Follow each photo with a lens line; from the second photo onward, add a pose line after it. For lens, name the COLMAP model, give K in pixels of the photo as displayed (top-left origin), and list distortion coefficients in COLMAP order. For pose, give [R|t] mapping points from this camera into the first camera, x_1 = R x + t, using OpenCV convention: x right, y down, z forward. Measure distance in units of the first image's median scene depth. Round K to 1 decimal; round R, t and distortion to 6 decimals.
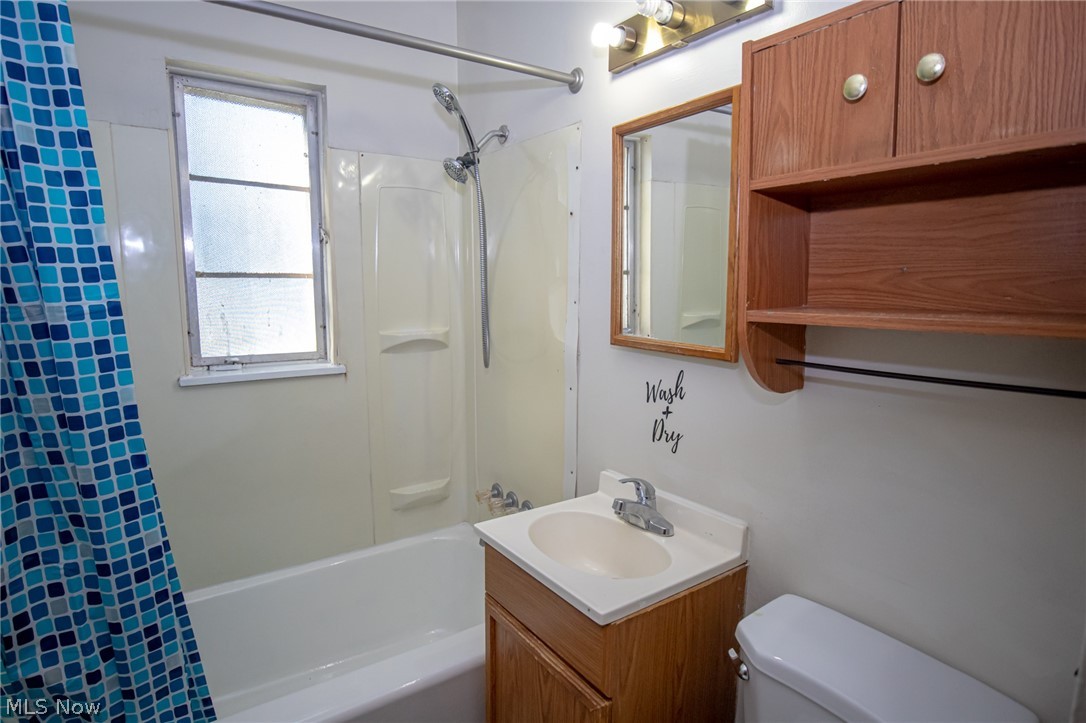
lens RADIAL K [[566.1, 0, 540.6], [0, 566.1, 362.1], [0, 0, 1]] dist [-0.040186, 0.002433]
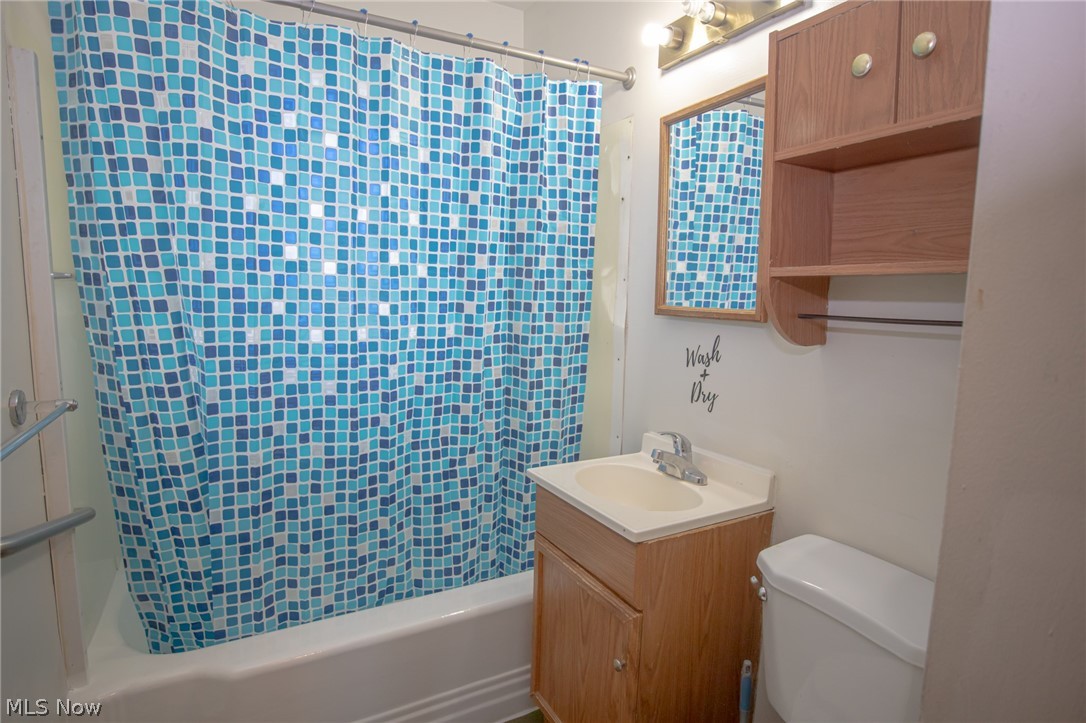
lens RADIAL K [[559.4, 0, 543.6], [0, 559.4, 365.5], [0, 0, 1]] dist [-0.037193, 0.001495]
pose [[0.994932, 0.027035, -0.096851, 0.017625], [-0.028179, 0.999548, -0.010454, 0.092279], [0.096525, 0.013130, 0.995244, -0.110751]]
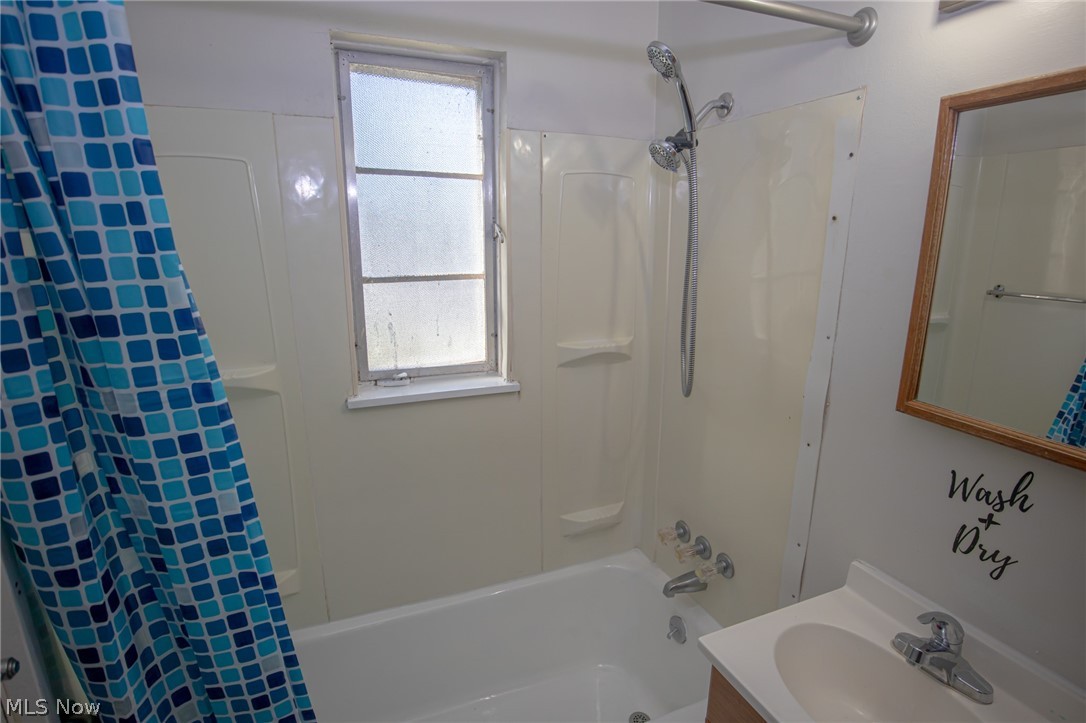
lens RADIAL K [[533.0, 0, 546.6], [0, 533.0, 359.1], [0, 0, 1]] dist [-0.040005, 0.000771]
pose [[0.977386, 0.049611, -0.205563, -0.193025], [-0.031073, 0.995232, 0.092453, -0.155644], [0.209169, -0.083975, 0.974267, 0.284739]]
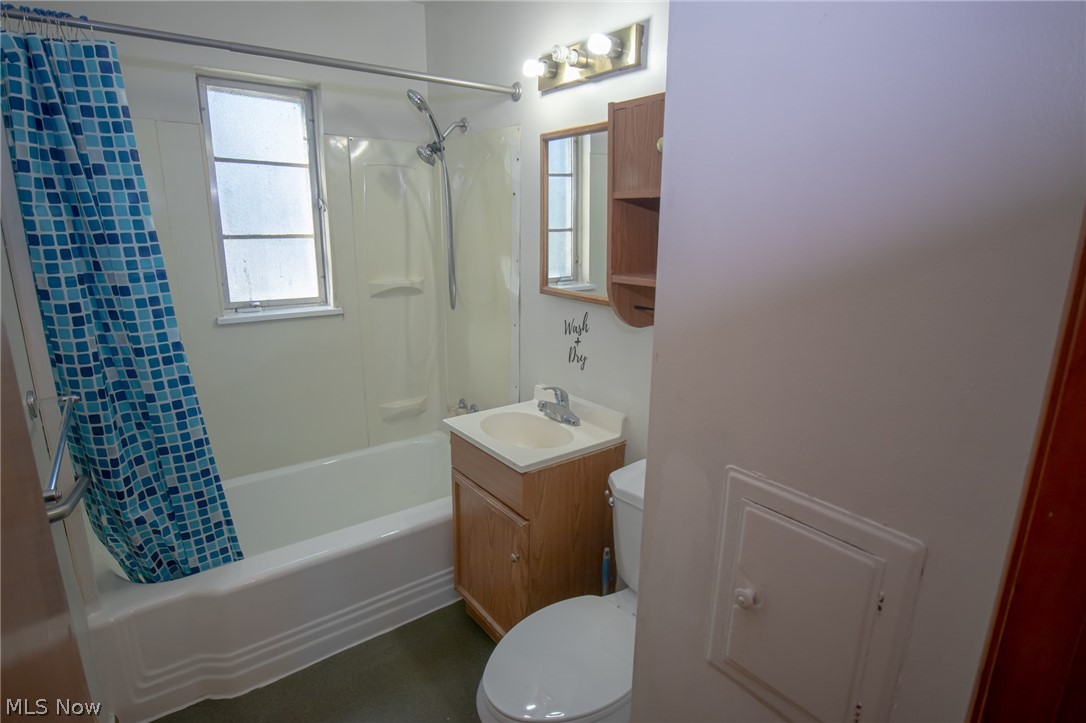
lens RADIAL K [[547.7, 0, 538.3], [0, 547.7, 357.2], [0, 0, 1]] dist [-0.033231, 0.001888]
pose [[0.999152, -0.002935, 0.041062, 0.068324], [-0.001291, 0.994730, 0.102519, -0.014364], [-0.041147, -0.102485, 0.993883, -0.382829]]
